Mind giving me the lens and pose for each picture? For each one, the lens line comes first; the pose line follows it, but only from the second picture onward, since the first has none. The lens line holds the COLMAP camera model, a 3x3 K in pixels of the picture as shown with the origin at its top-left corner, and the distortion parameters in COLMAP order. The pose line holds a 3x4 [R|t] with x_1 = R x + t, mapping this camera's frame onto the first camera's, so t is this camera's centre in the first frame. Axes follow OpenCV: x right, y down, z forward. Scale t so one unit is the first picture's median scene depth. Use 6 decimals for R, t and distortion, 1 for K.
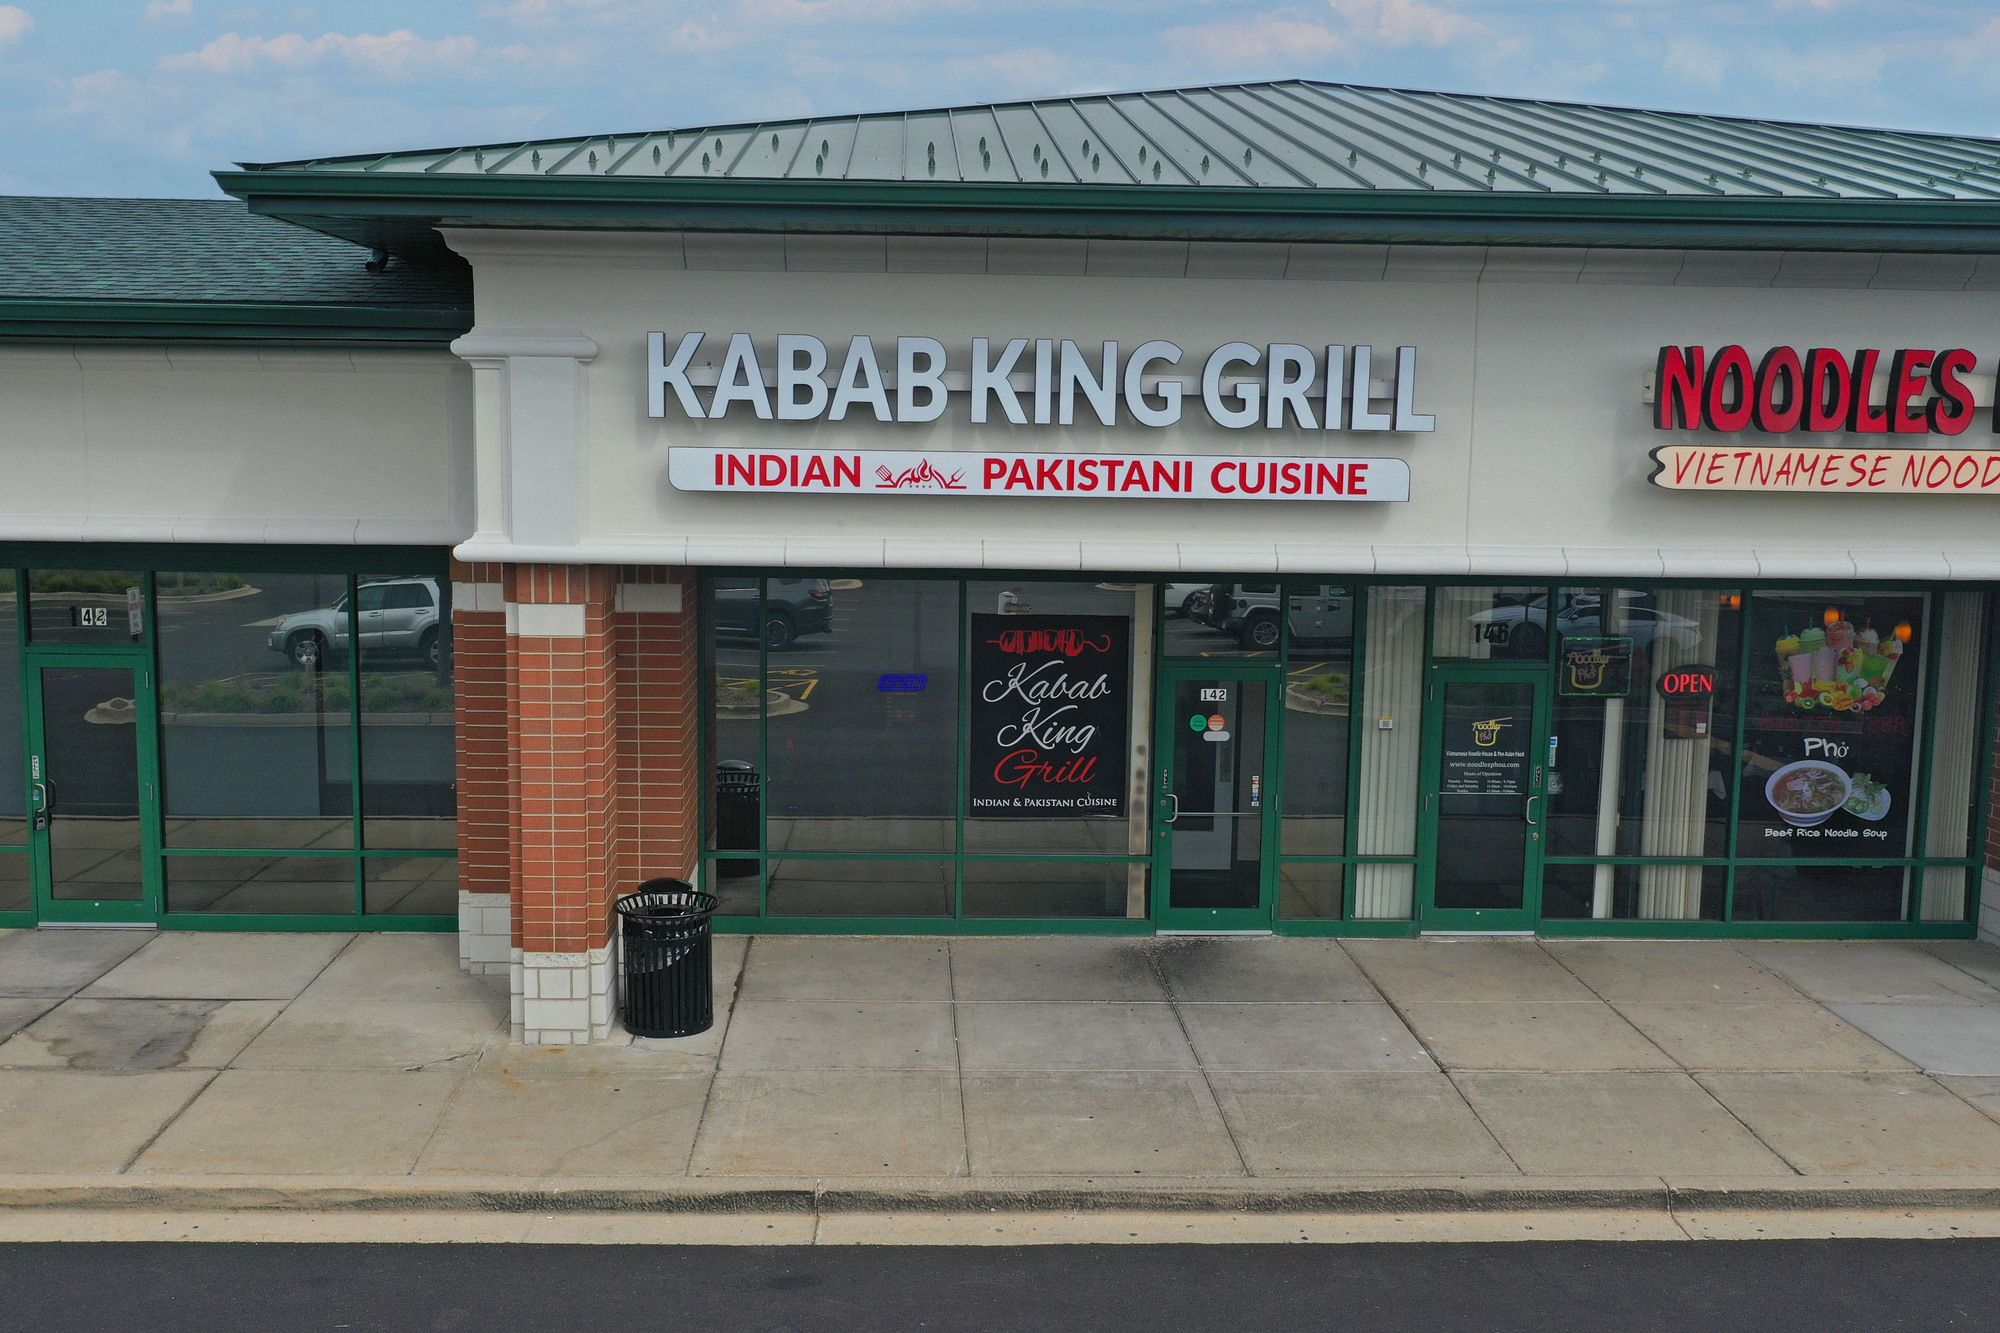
lens RADIAL K [[1614.3, 0, 995.5], [0, 1614.3, 616.6], [0, 0, 1]] dist [-0.004095, -0.006451]
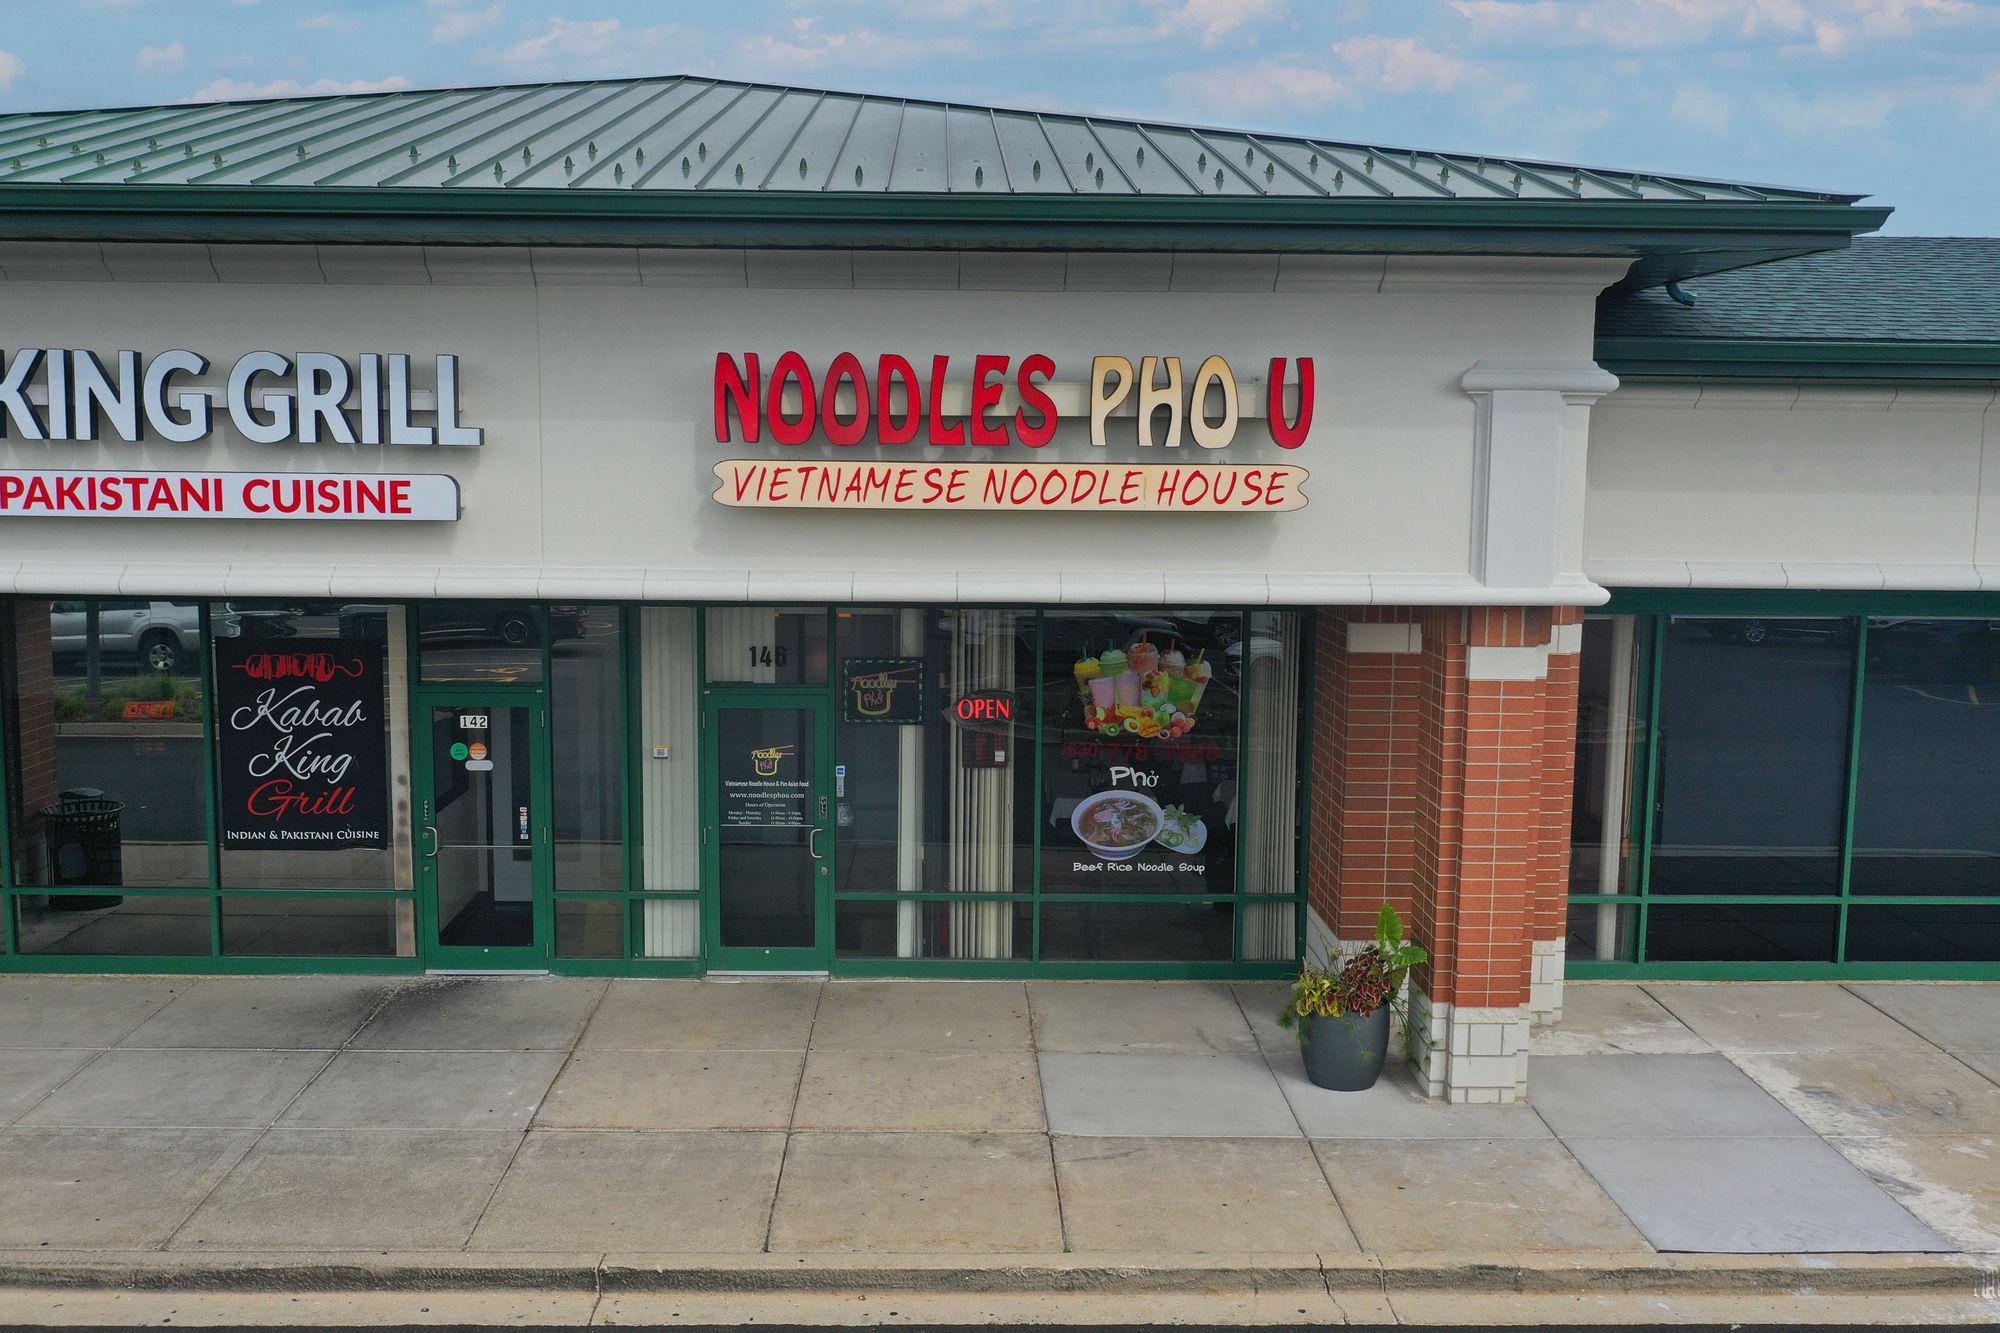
lens RADIAL K [[1614.3, 0, 995.5], [0, 1614.3, 616.6], [0, 0, 1]] dist [-0.004095, -0.006451]
pose [[0.999923, -0.002052, -0.012242, 0.543606], [0.001997, 0.999988, -0.004536, -0.010234], [0.012251, 0.004511, 0.999915, 0.065625]]
